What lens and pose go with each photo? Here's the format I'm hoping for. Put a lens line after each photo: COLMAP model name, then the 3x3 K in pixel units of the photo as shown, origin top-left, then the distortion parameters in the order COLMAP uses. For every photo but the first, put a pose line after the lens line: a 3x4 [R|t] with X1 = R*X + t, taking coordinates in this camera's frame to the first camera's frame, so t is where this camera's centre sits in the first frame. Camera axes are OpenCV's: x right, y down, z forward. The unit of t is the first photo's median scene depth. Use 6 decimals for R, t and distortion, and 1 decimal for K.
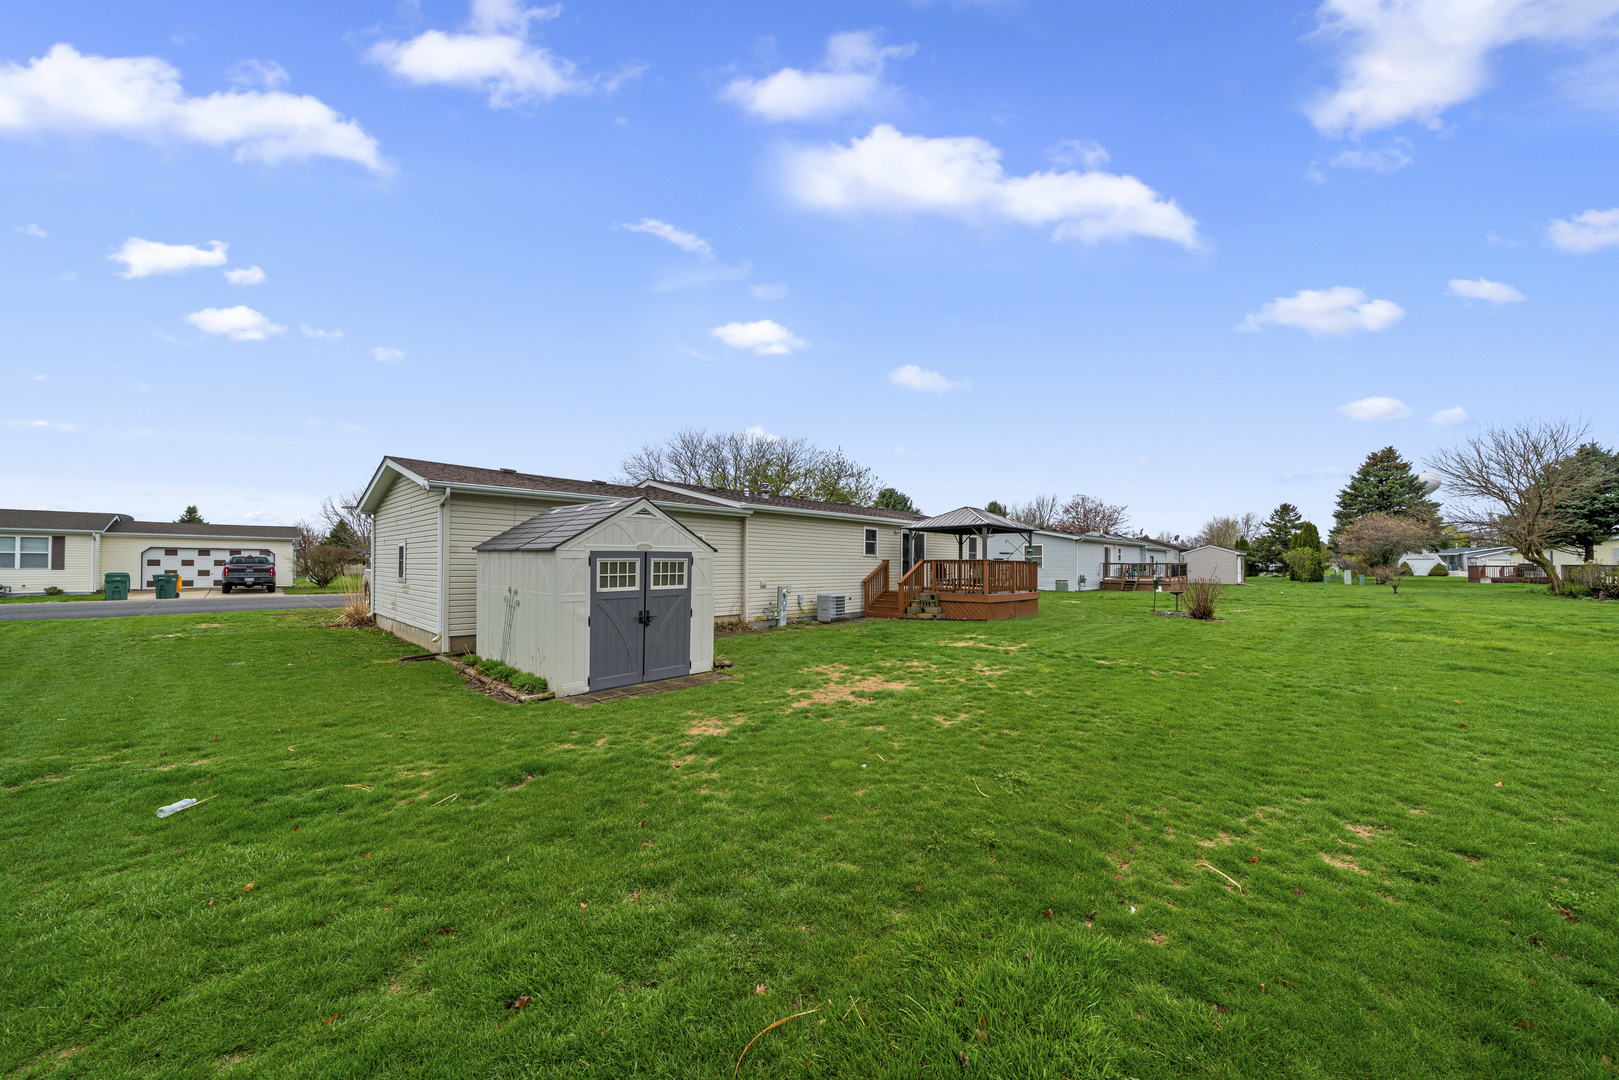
lens RADIAL K [[572.6, 0, 799.2], [0, 572.6, 534.2], [0, 0, 1]] dist [0.009955, 0.000039]
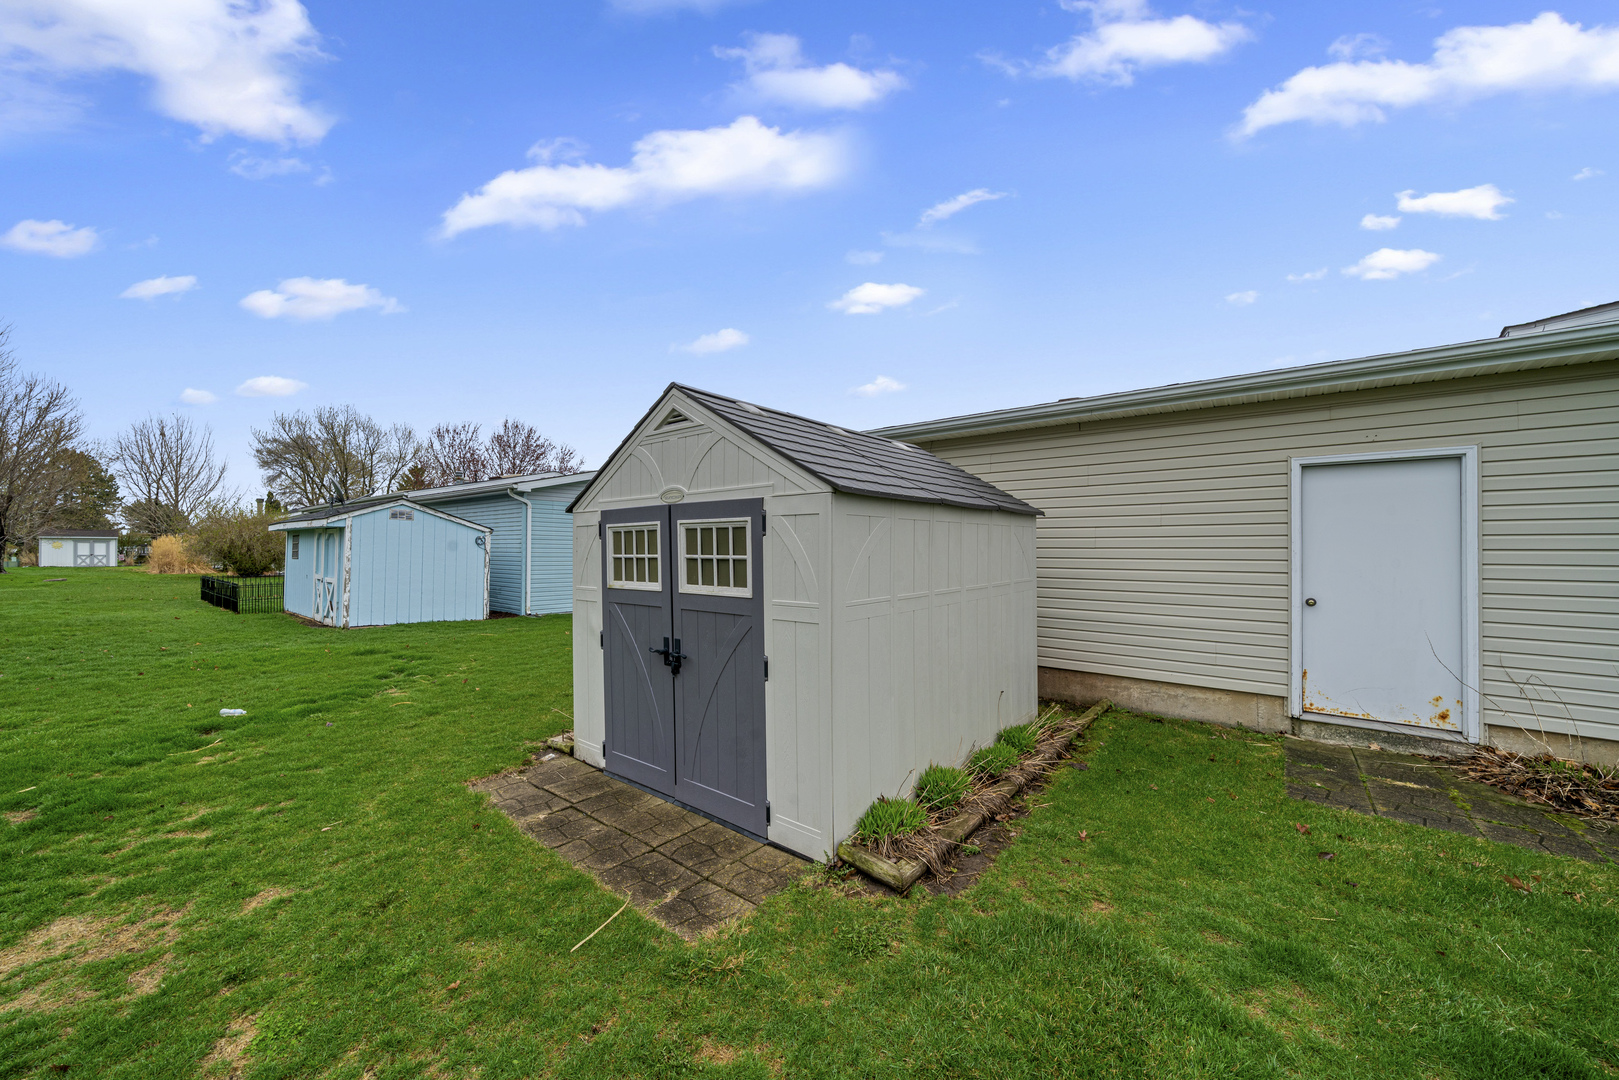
lens RADIAL K [[592.5, 0, 802.9], [0, 592.5, 538.3], [0, 0, 1]] dist [-0.001035, -0.000083]
pose [[0.066901, -0.023892, -0.997474, 0.191180], [0.040988, 0.998935, -0.021178, 0.068017], [0.996917, -0.039468, 0.067809, 1.042471]]
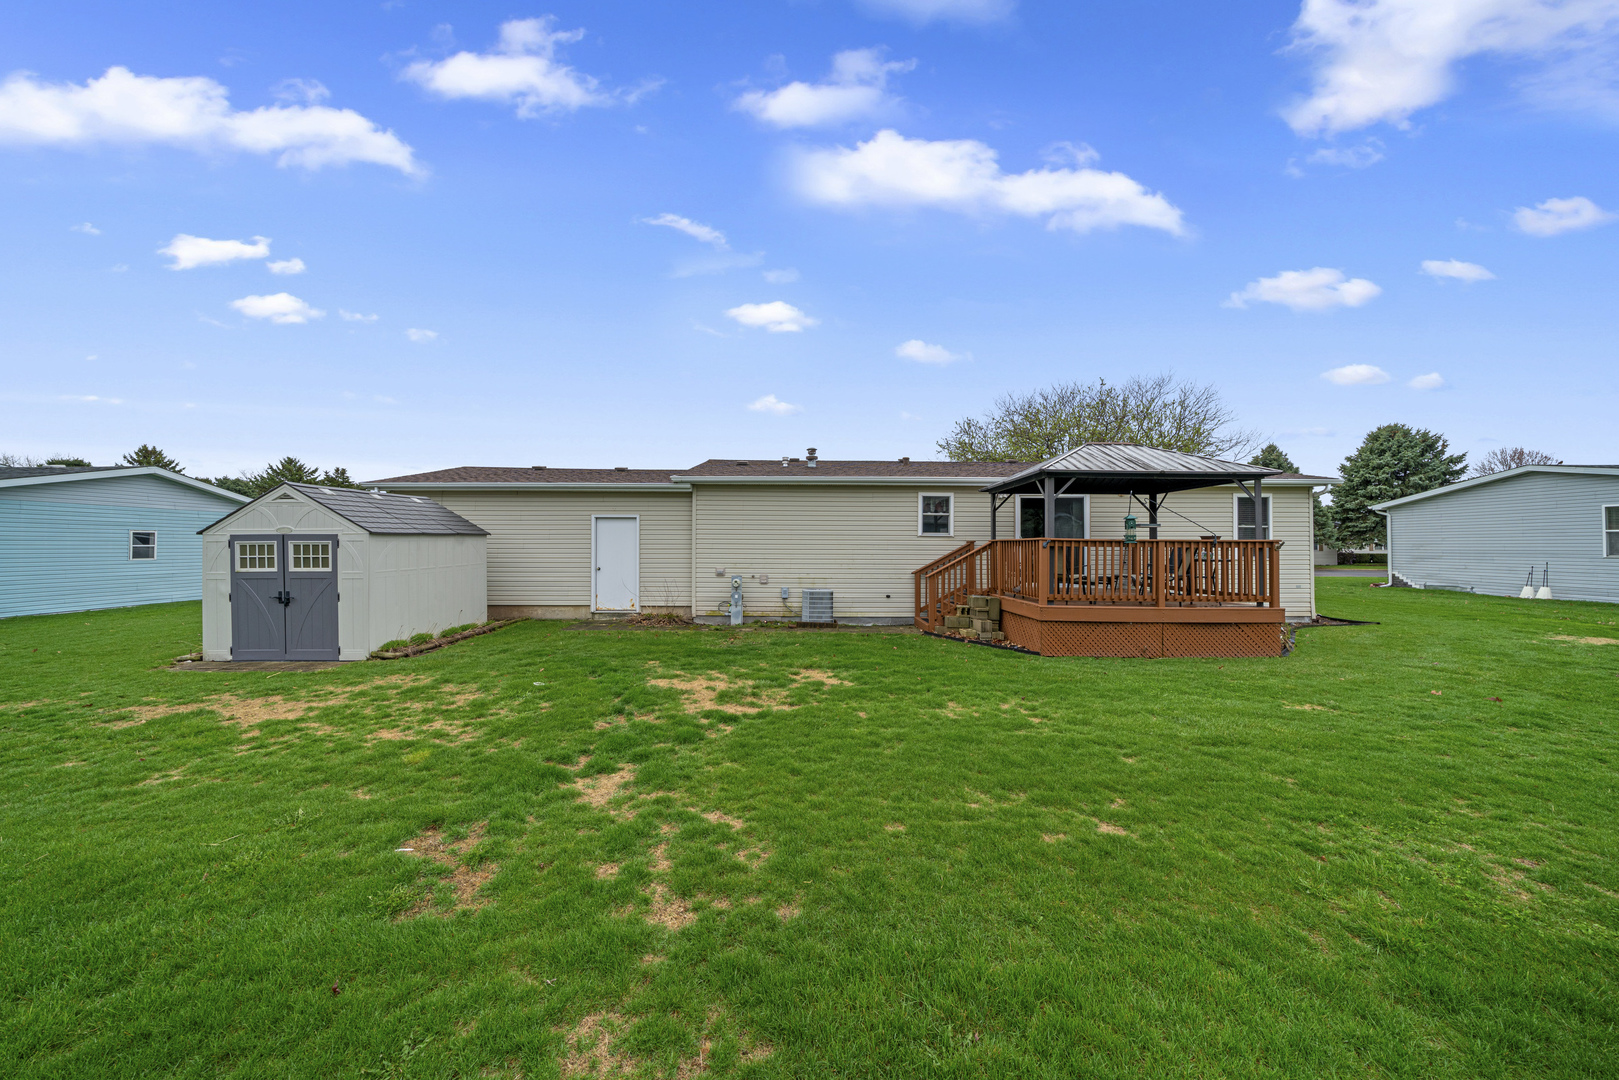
lens RADIAL K [[556.3, 0, 808.2], [0, 556.3, 527.8], [0, 0, 1]] dist [-0.005939, -0.000098]
pose [[0.689817, -0.026288, -0.723506, 1.085035], [0.037189, 0.999308, -0.000852, 0.053033], [0.723028, -0.026319, 0.690318, 0.969476]]
